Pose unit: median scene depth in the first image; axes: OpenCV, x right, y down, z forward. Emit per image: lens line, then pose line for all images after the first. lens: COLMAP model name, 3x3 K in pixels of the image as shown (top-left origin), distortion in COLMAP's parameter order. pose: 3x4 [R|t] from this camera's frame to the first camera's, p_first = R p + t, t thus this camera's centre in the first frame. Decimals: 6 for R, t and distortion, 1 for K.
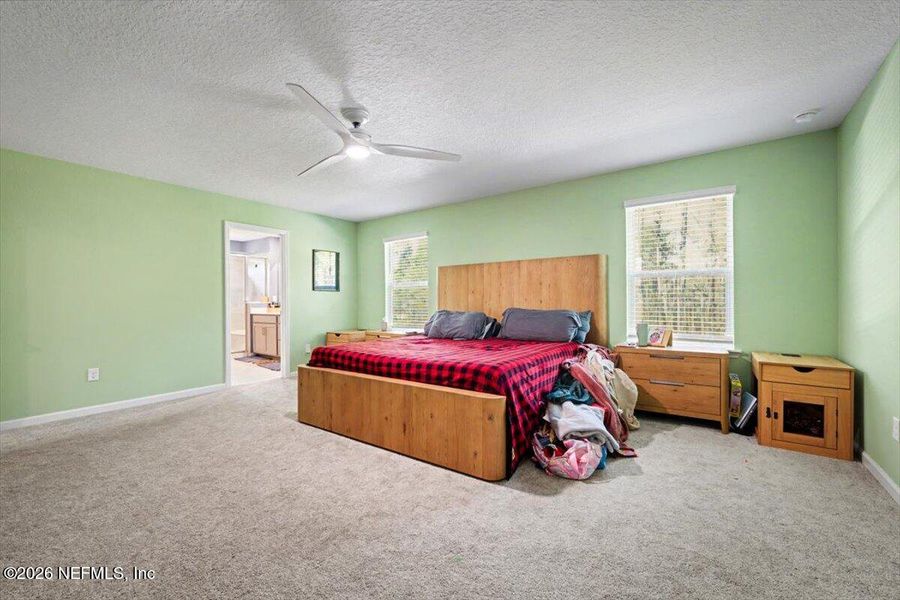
lens RADIAL K [[380.7, 0, 450.0], [0, 380.7, 300.0], [0, 0, 1]] dist [-0.000205, -0.000222]
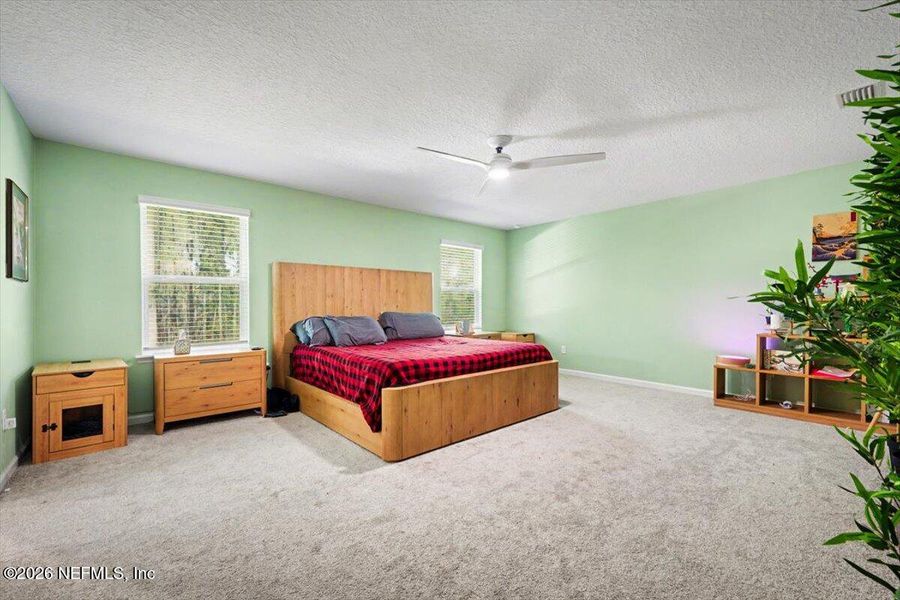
lens RADIAL K [[368.0, 0, 451.0], [0, 368.0, 305.6], [0, 0, 1]] dist [0.000610, 0.000360]
pose [[0.223809, 0.004324, 0.974623, -1.122062], [-0.005341, 0.999981, -0.003210, 0.007522], [-0.974618, -0.004487, 0.223828, 0.749054]]
